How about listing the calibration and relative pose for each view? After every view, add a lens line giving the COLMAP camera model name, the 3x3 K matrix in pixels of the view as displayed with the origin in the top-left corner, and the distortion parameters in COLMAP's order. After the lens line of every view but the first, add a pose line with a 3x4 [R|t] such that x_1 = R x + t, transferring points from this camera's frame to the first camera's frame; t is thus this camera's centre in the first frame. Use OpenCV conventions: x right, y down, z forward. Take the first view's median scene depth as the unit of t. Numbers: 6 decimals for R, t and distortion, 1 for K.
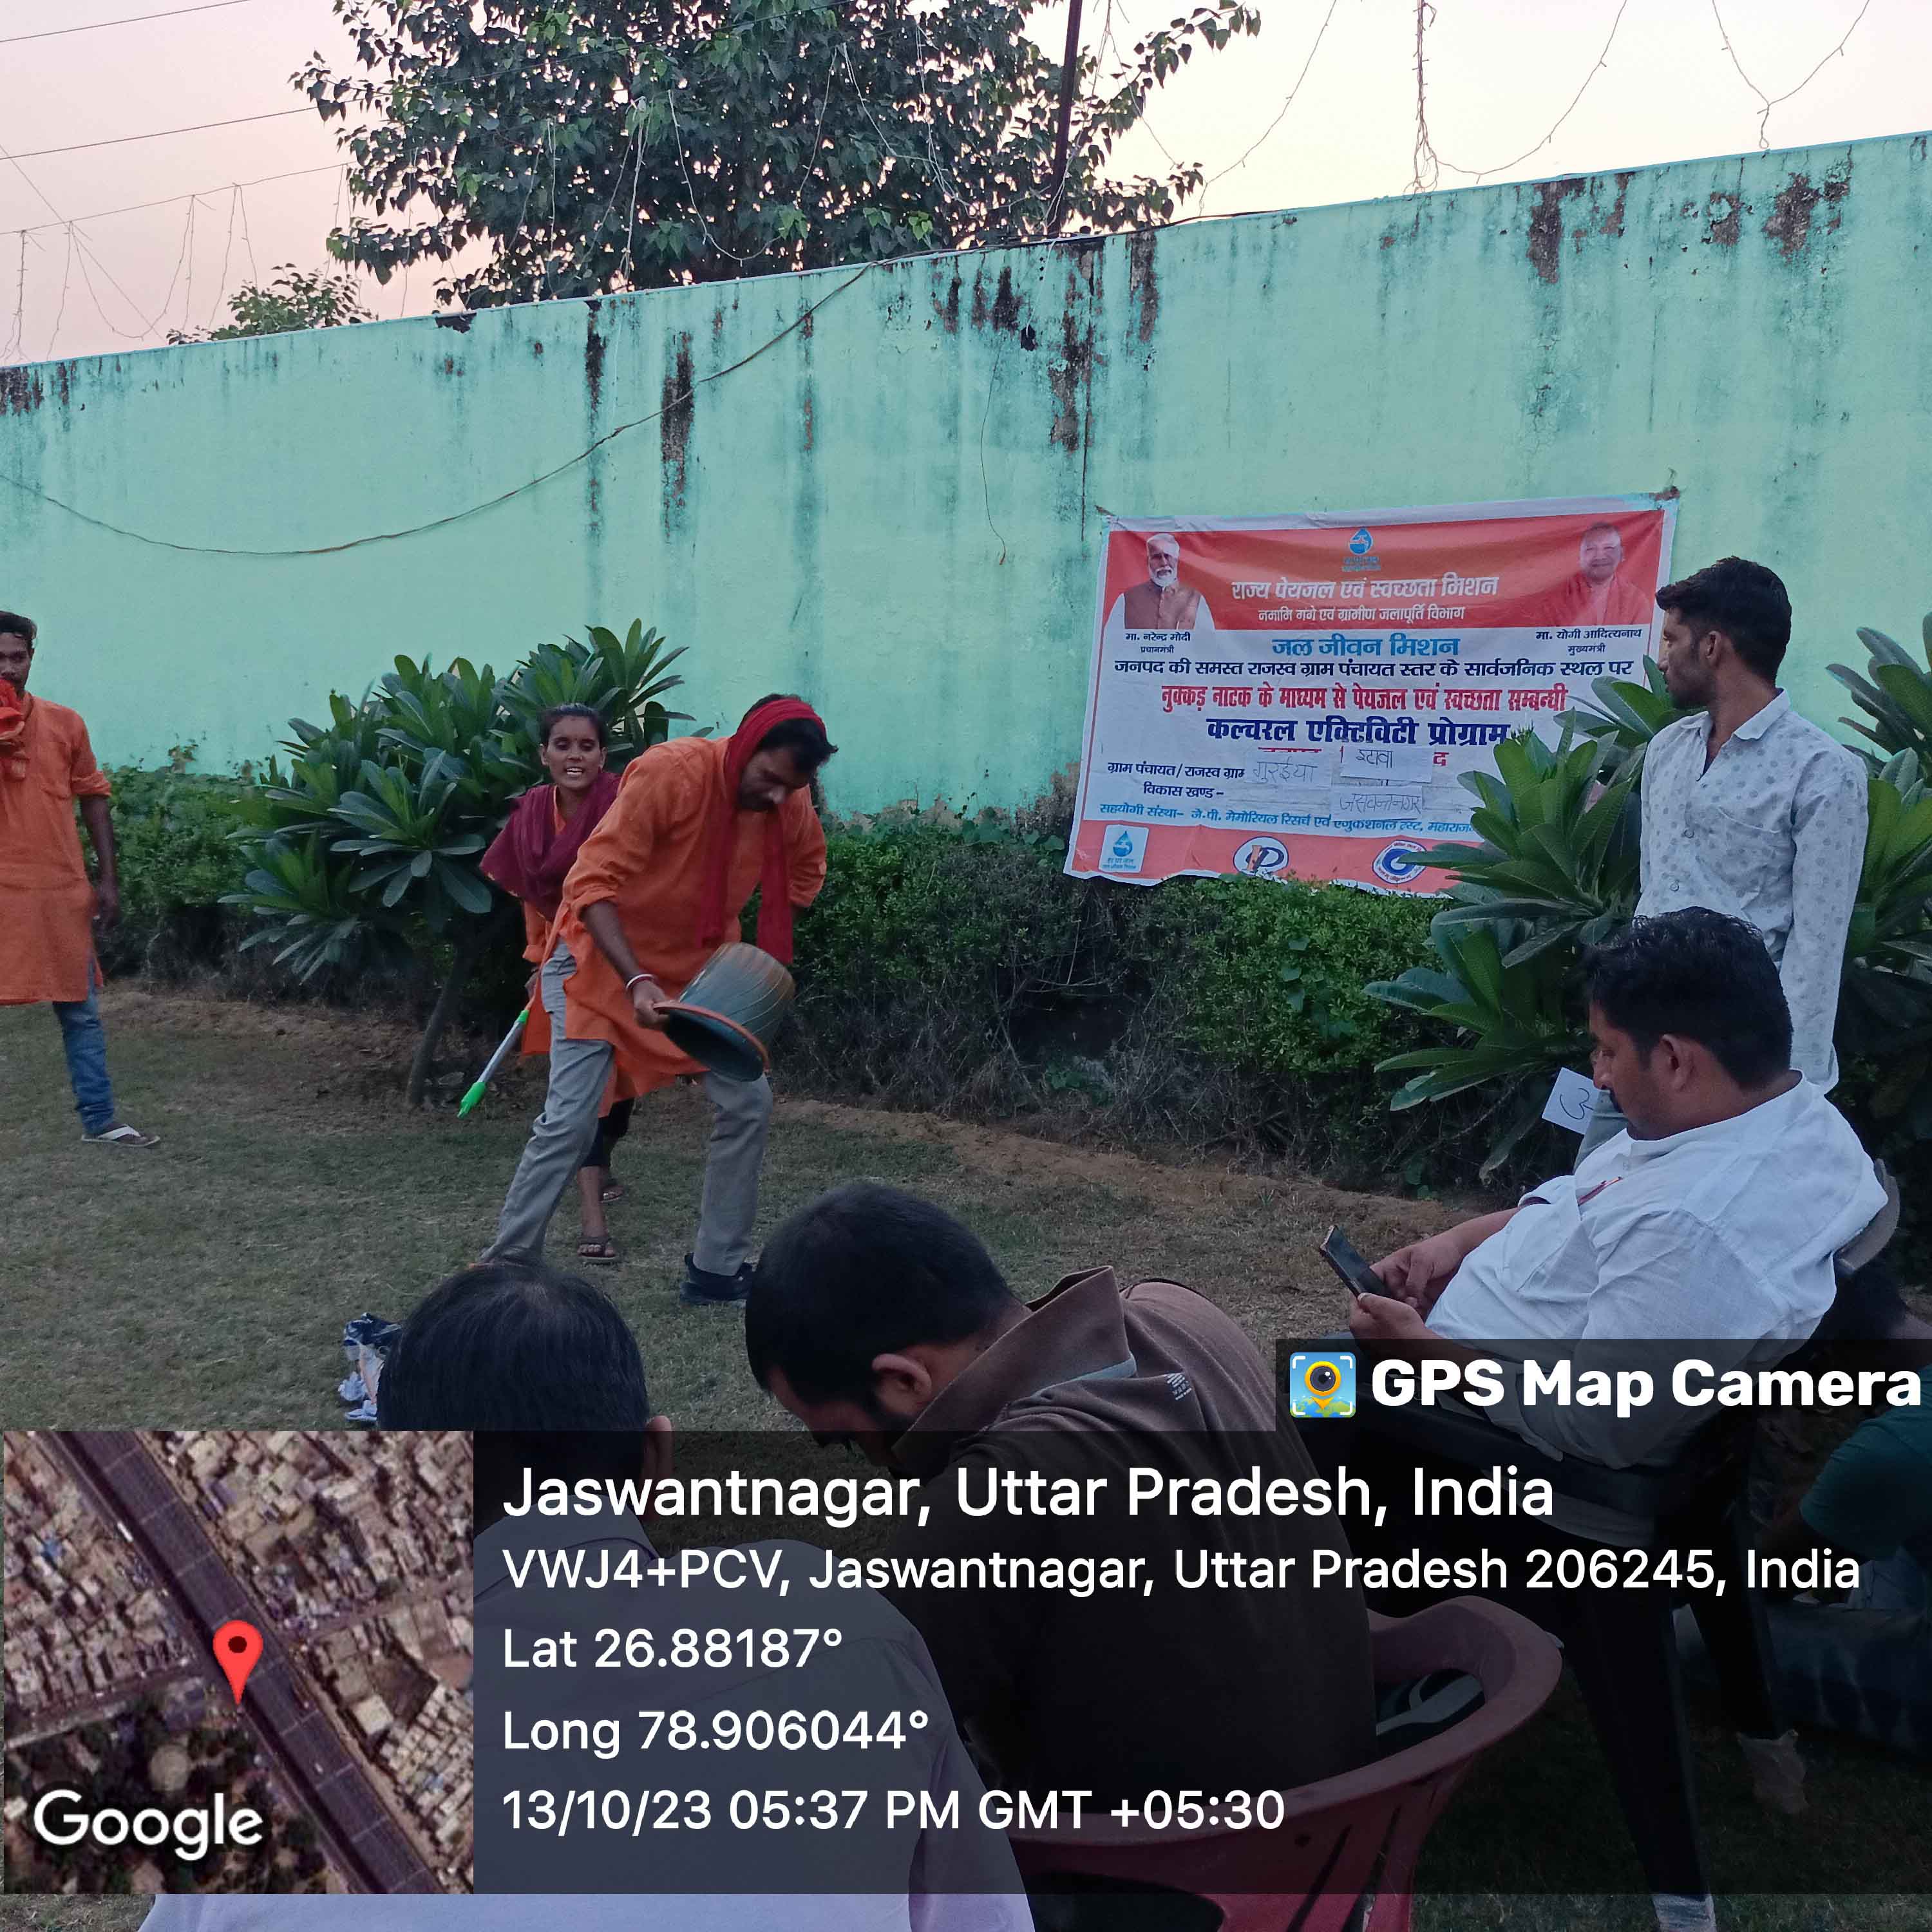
lens RADIAL K [[2058.3, 0, 956.3], [0, 2058.3, 987.9], [0, 0, 1]] dist [0.128033, -0.281672]
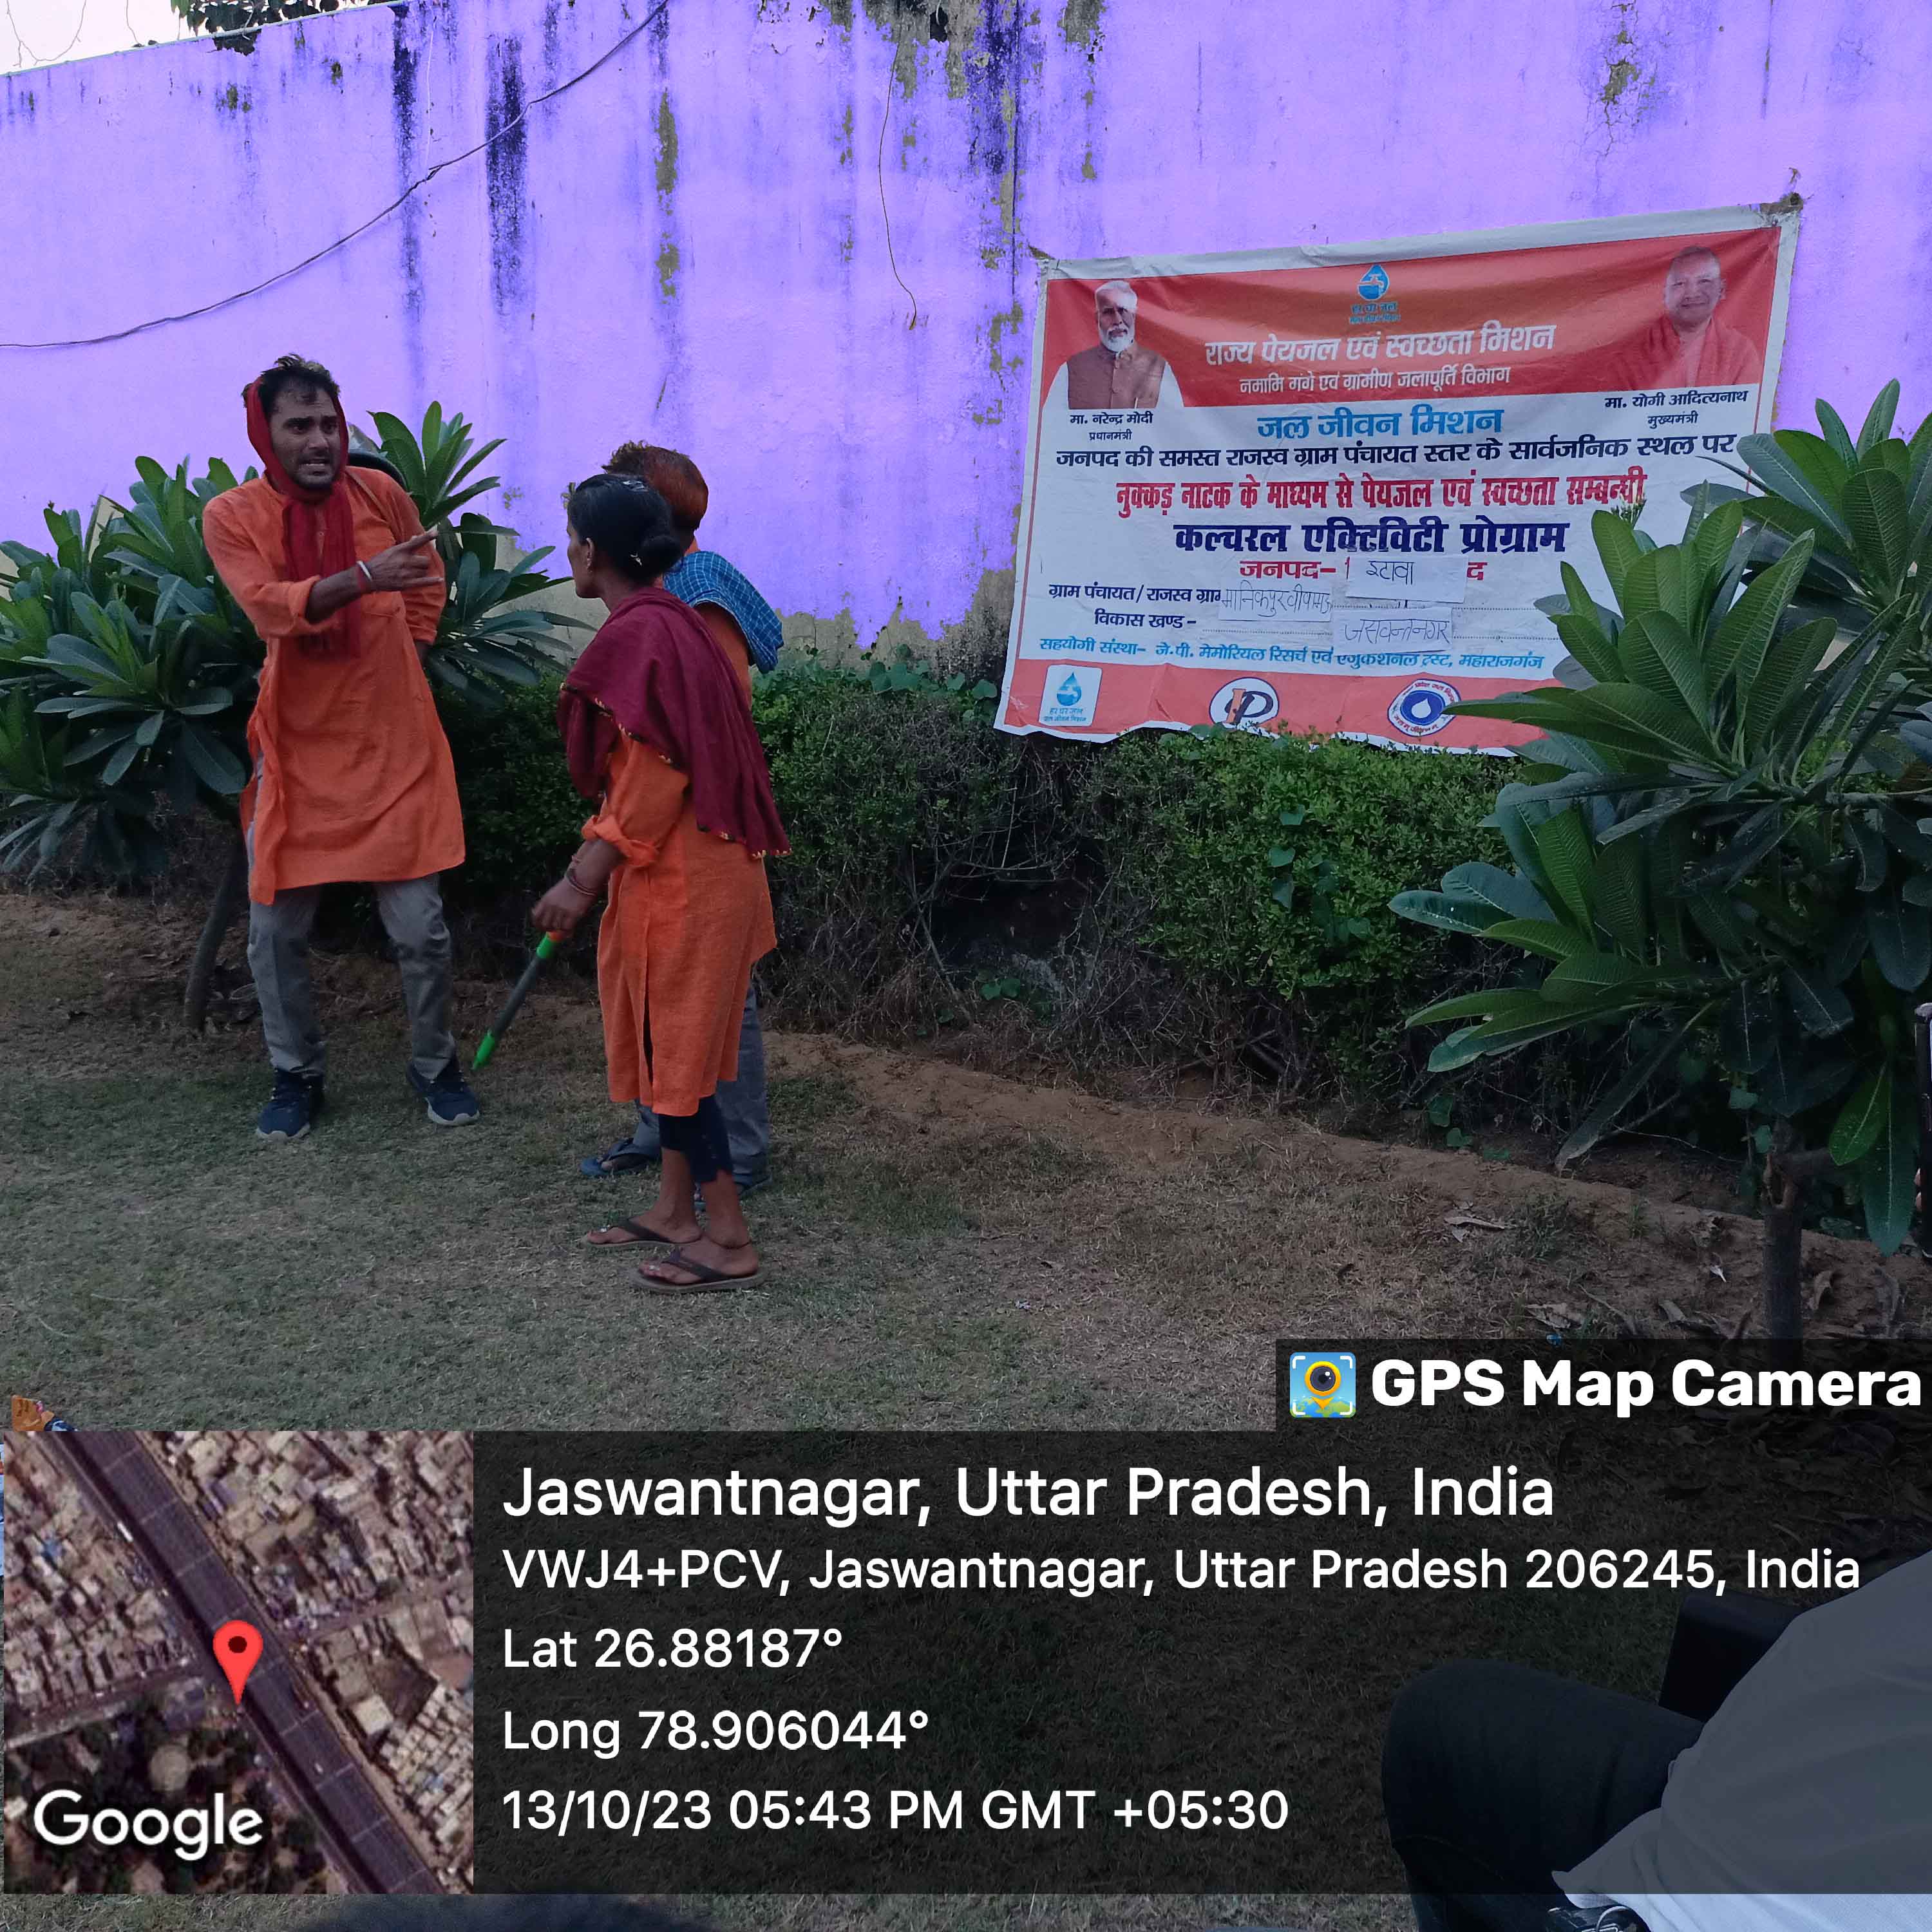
lens RADIAL K [[2050.1, 0, 964.8], [0, 2050.1, 996.0], [0, 0, 1]] dist [0.112331, -0.214500]
pose [[0.999860, -0.014163, 0.008855, 0.033014], [0.013448, 0.996999, 0.076233, -0.013734], [-0.009908, -0.076103, 0.997051, 0.212729]]
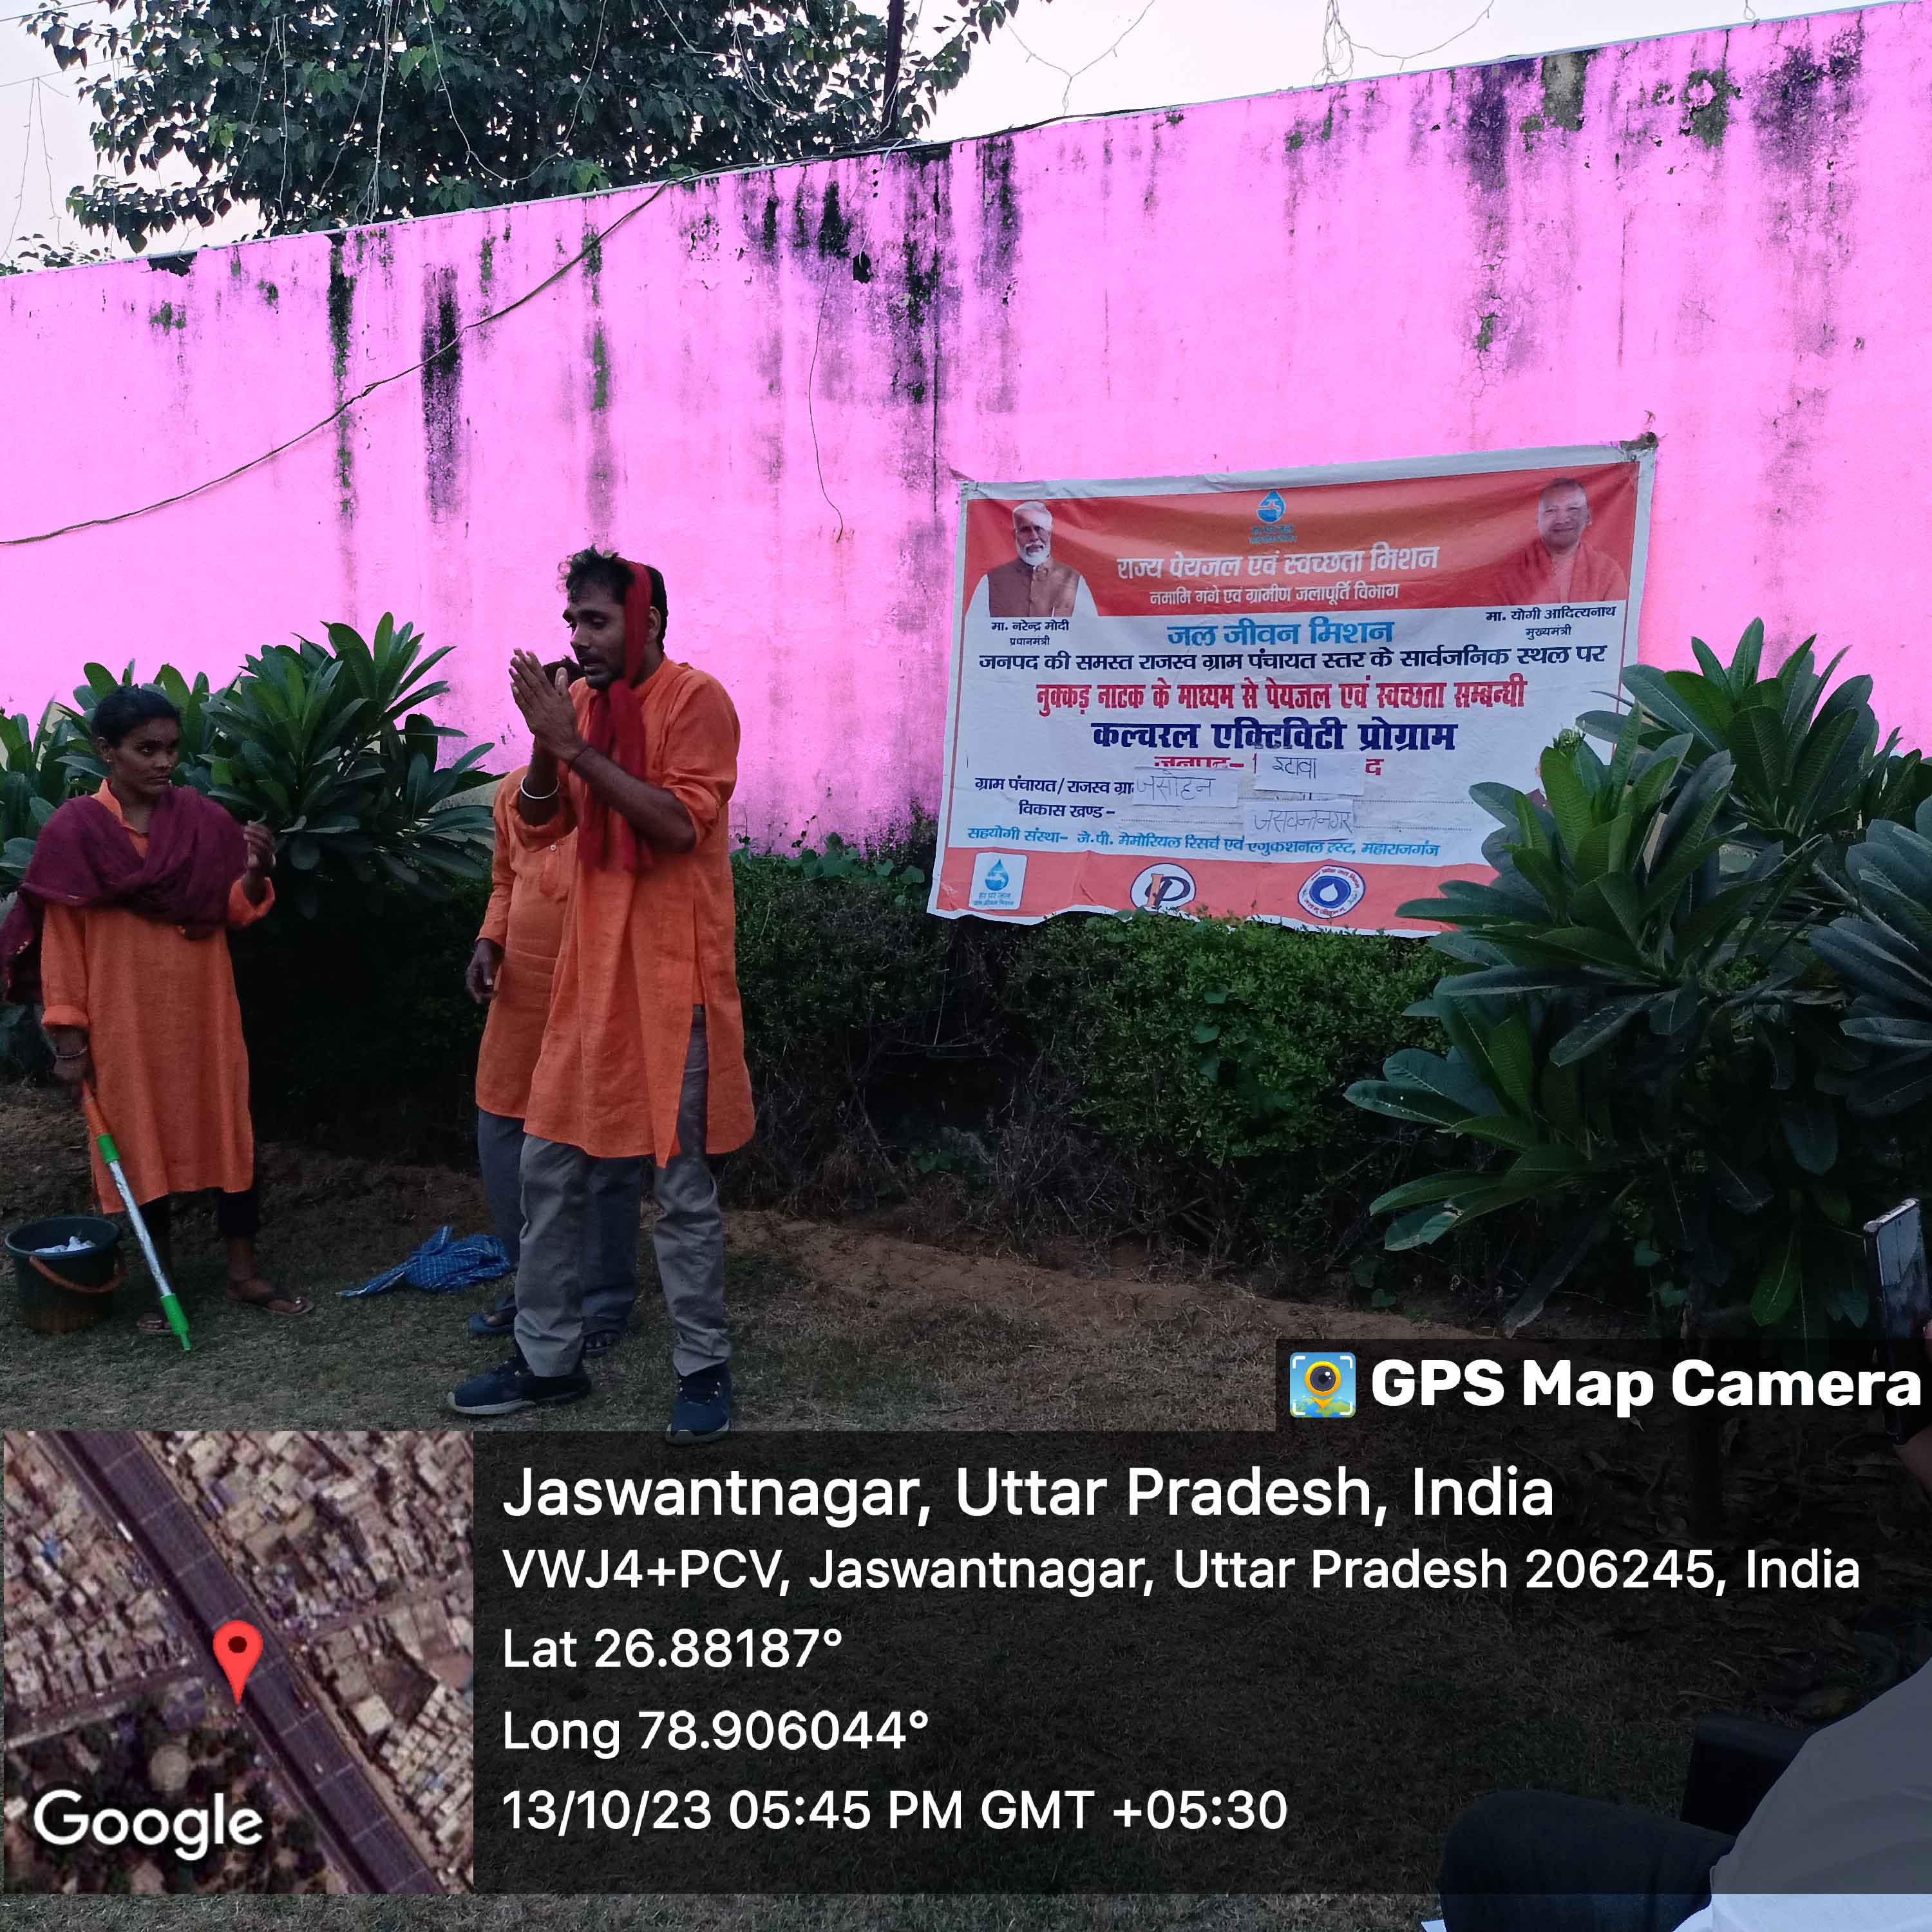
lens RADIAL K [[2050.1, 0, 964.8], [0, 2050.1, 996.0], [0, 0, 1]] dist [0.112331, -0.214500]
pose [[0.996346, -0.031140, 0.079526, 0.000752], [0.030604, 0.999500, 0.007953, -0.028358], [-0.079734, -0.005490, 0.996801, 0.176125]]
